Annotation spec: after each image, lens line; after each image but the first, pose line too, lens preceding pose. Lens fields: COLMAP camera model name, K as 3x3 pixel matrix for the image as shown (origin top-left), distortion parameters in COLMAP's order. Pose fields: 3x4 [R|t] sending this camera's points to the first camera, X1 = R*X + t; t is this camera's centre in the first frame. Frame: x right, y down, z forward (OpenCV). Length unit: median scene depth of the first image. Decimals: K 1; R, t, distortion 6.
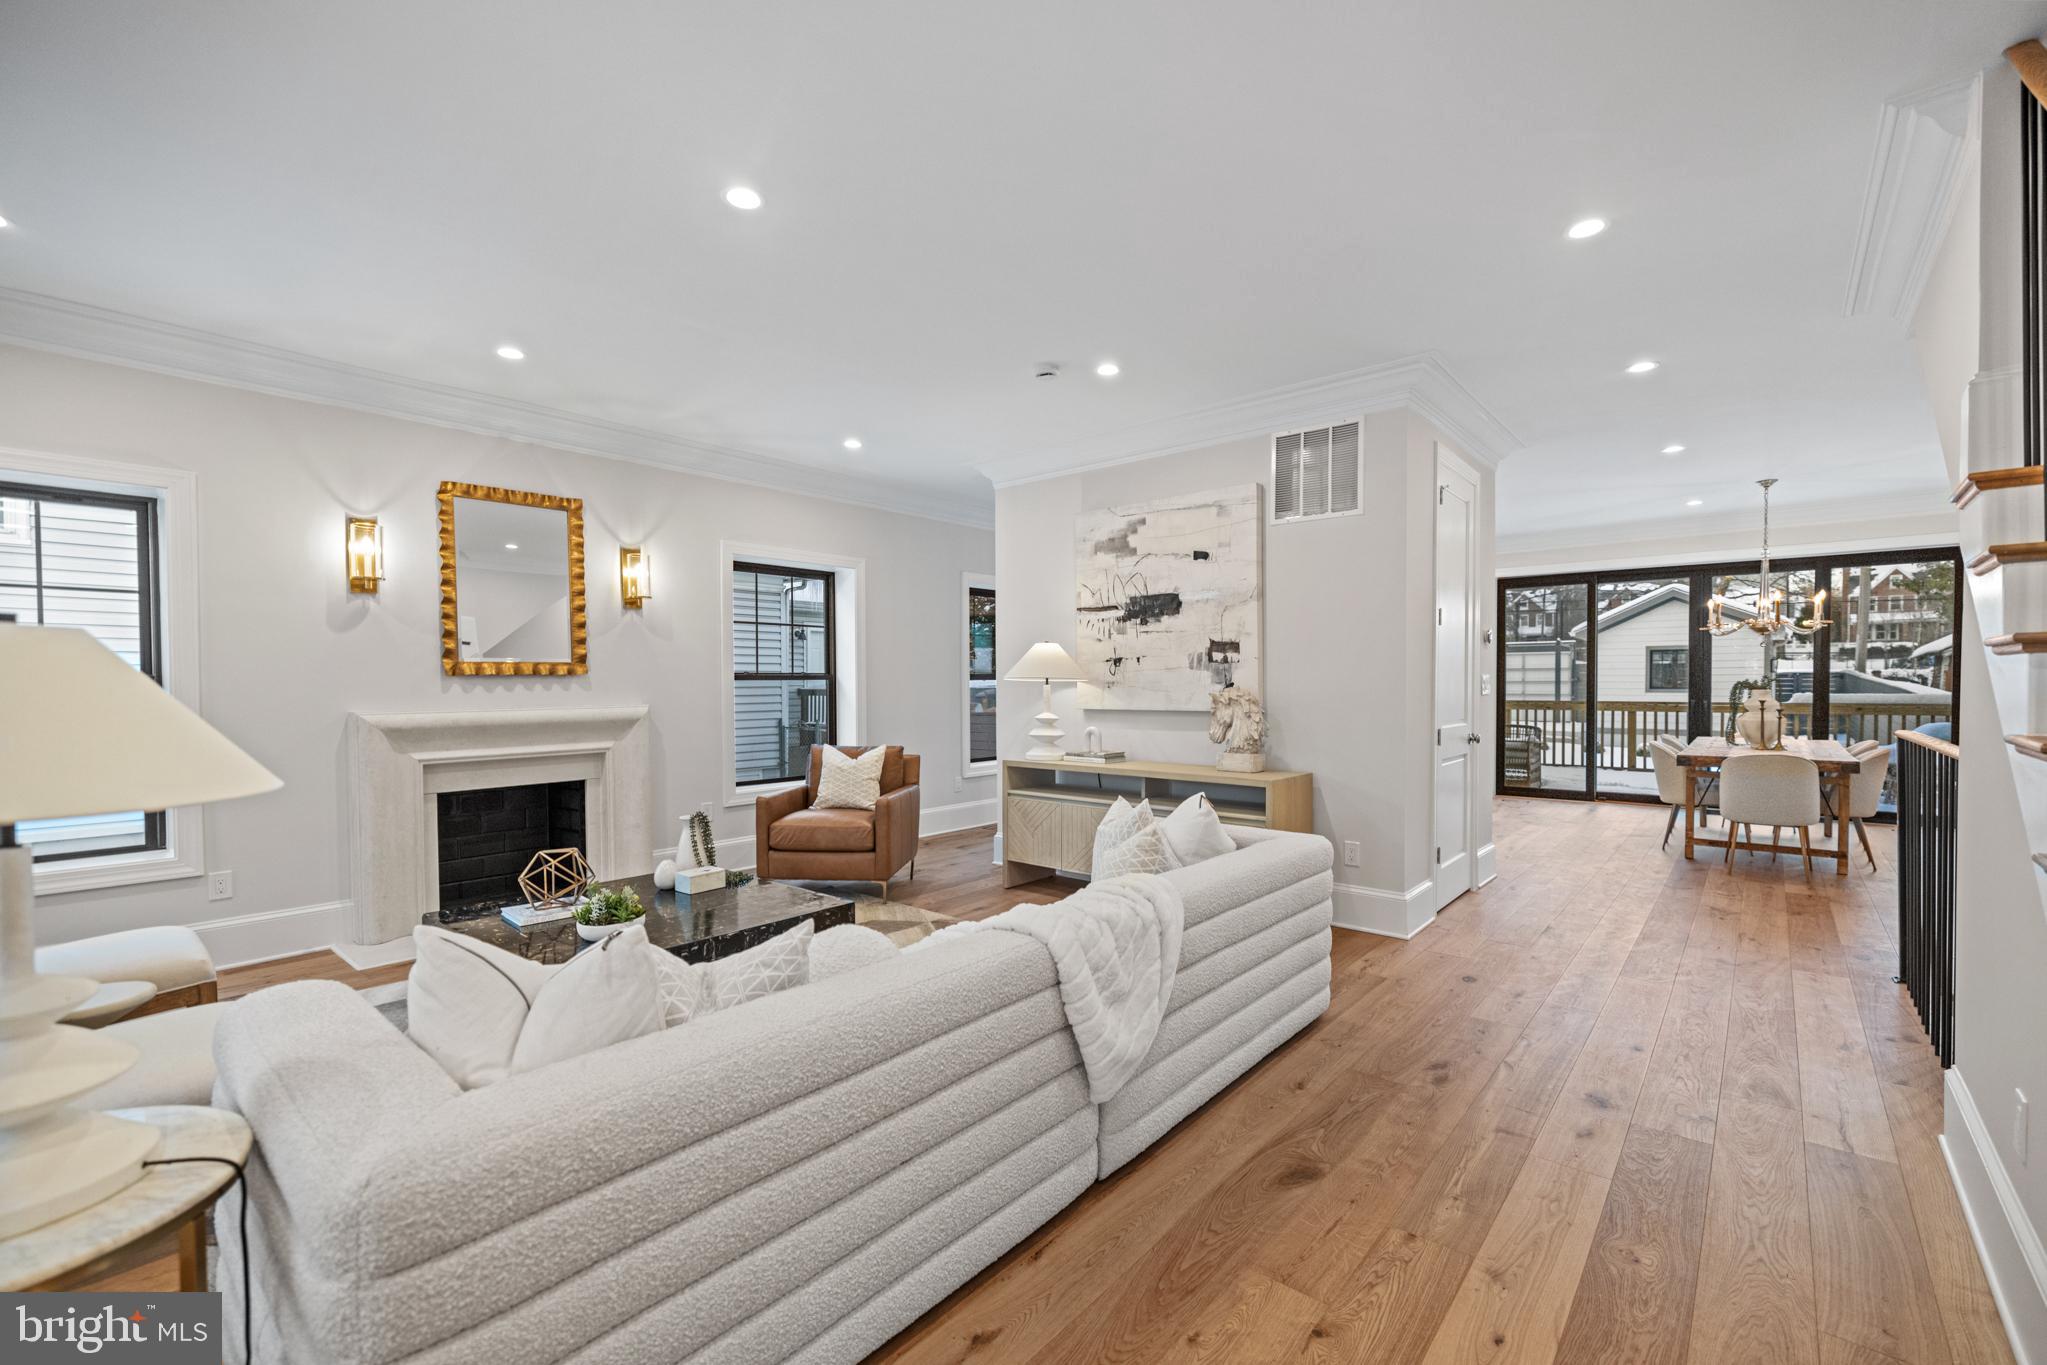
lens RADIAL K [[868.7, 0, 1033.3], [0, 868.7, 697.1], [0, 0, 1]] dist [0.003270, -0.000543]
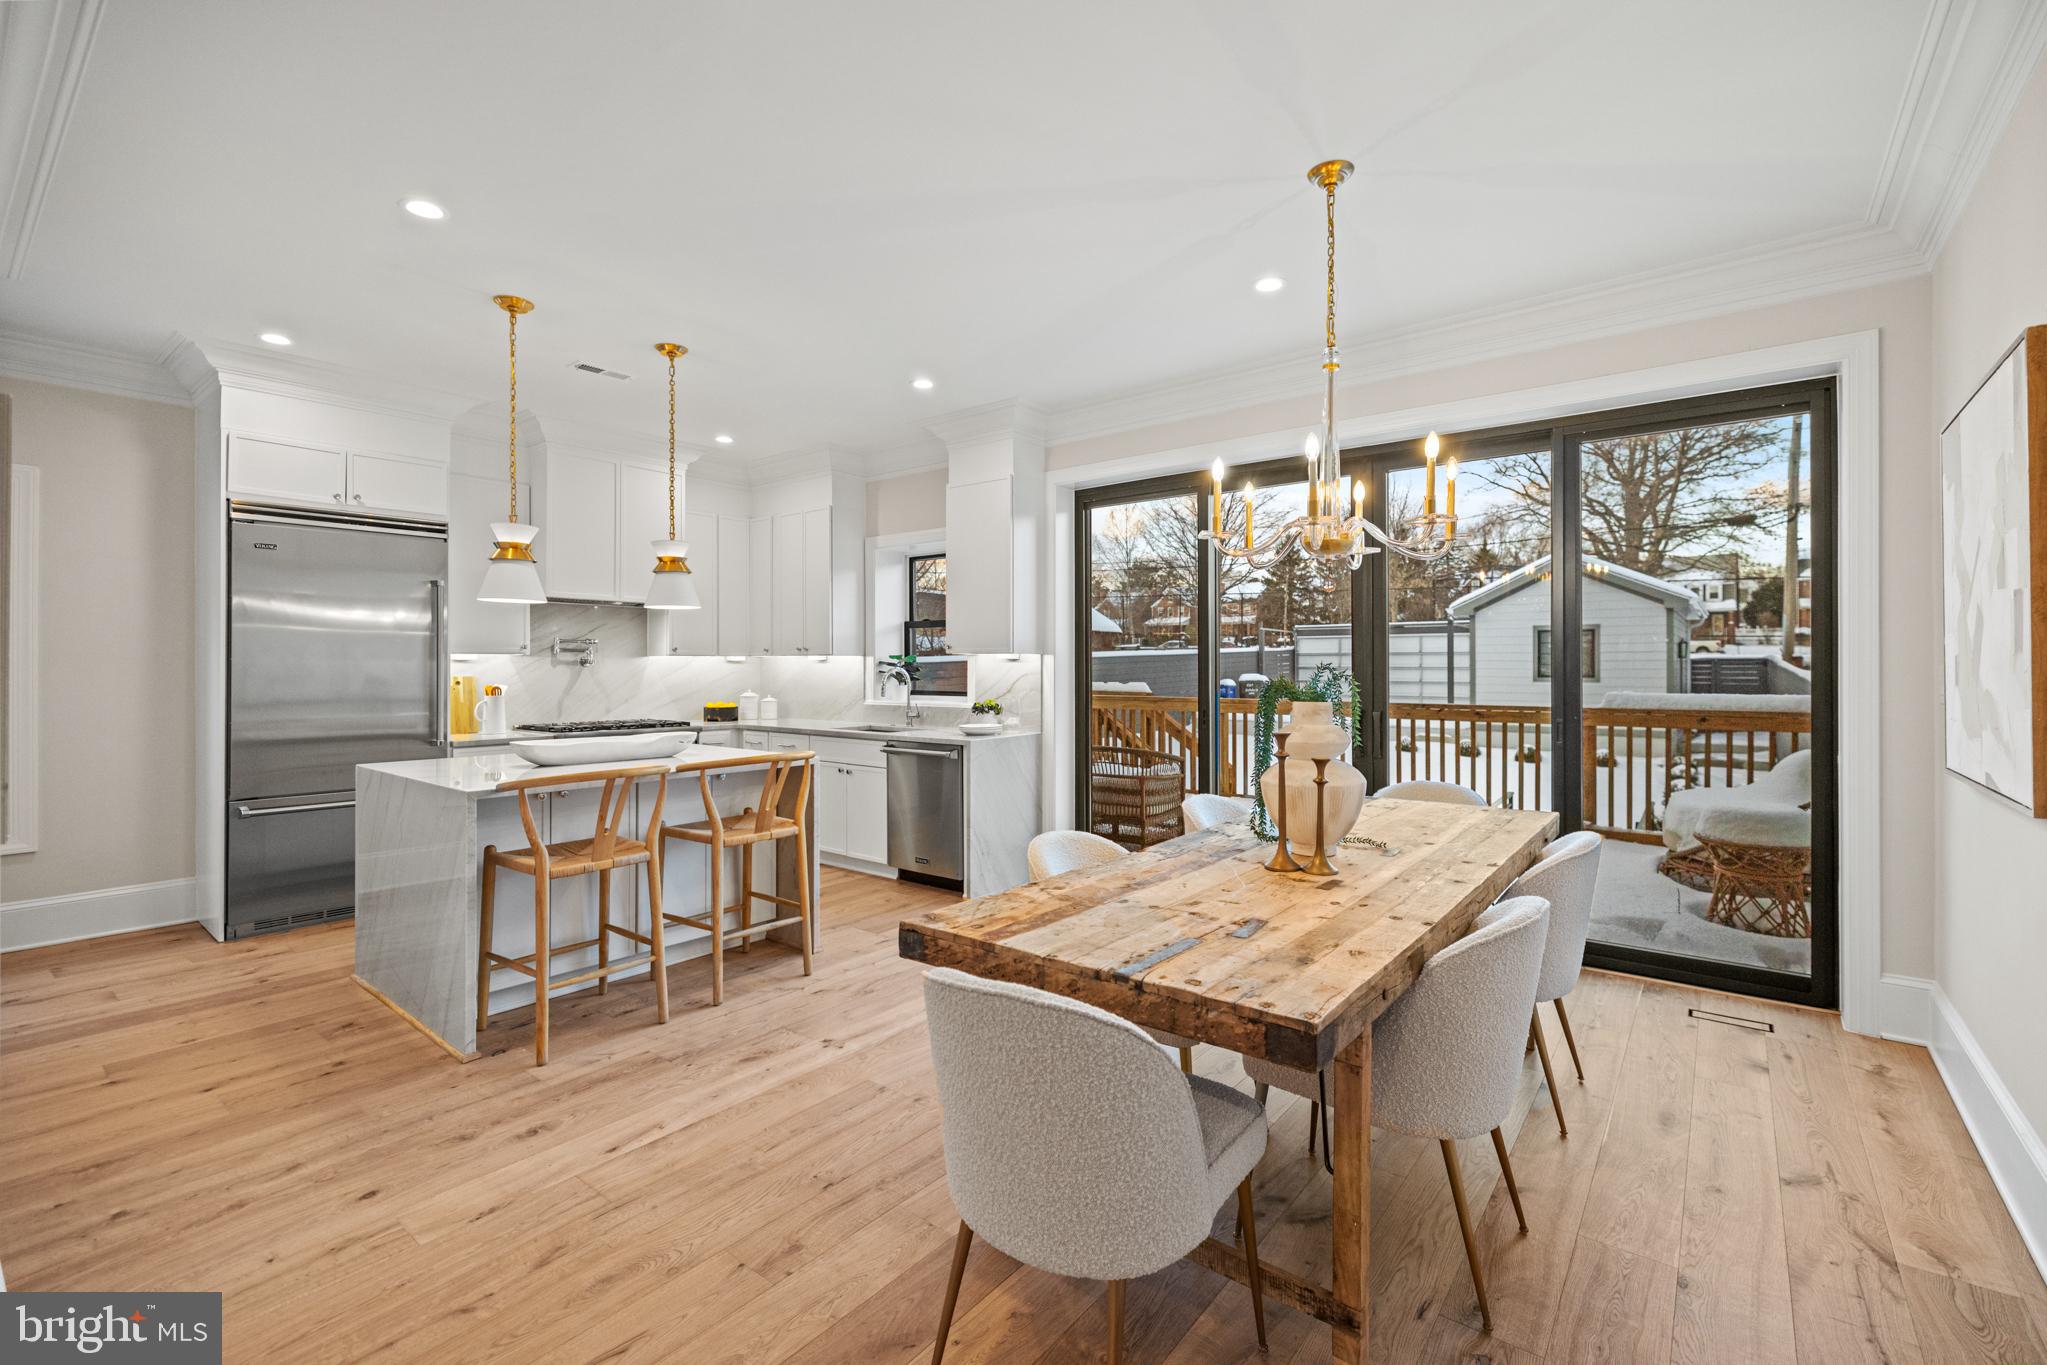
lens RADIAL K [[868.7, 0, 1032.5], [0, 868.7, 664.0], [0, 0, 1]] dist [0.003270, -0.000543]
pose [[0.999664, -0.001066, 0.025882, 0.954313], [0.001613, 0.999775, -0.021135, -0.022483], [-0.025854, 0.021169, 0.999442, 0.854368]]
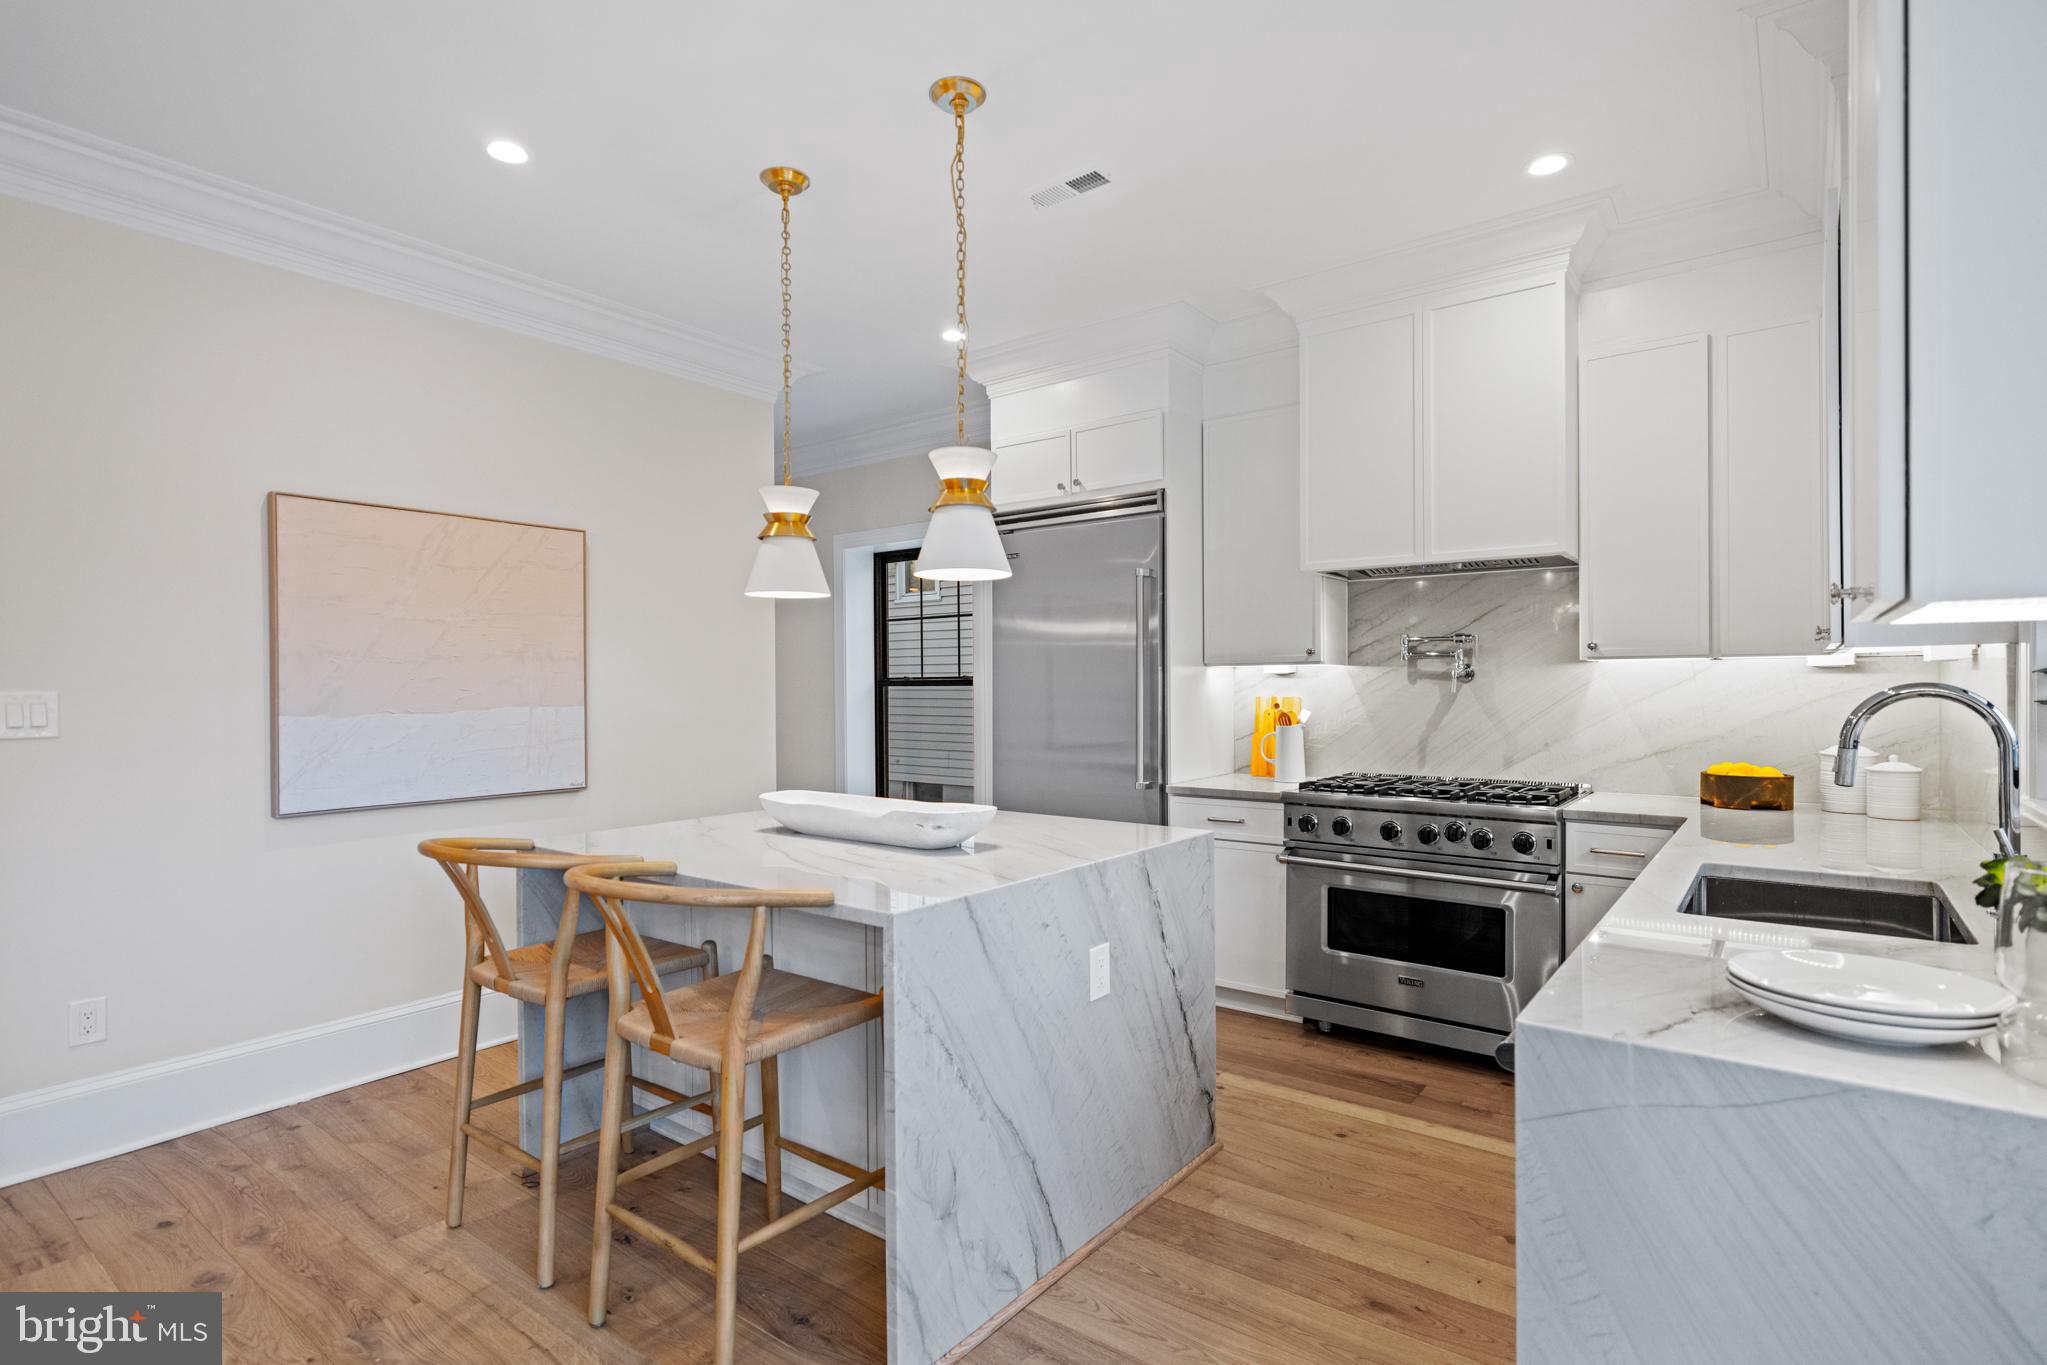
lens RADIAL K [[998.4, 0, 1034.0], [0, 998.4, 691.3], [0, 0, 1]] dist [0.000873, -0.000506]
pose [[0.052345, 0.006574, -0.998607, 1.145313], [-0.012623, 0.999903, 0.005921, -0.038181], [0.998549, 0.012295, 0.052423, 1.695560]]
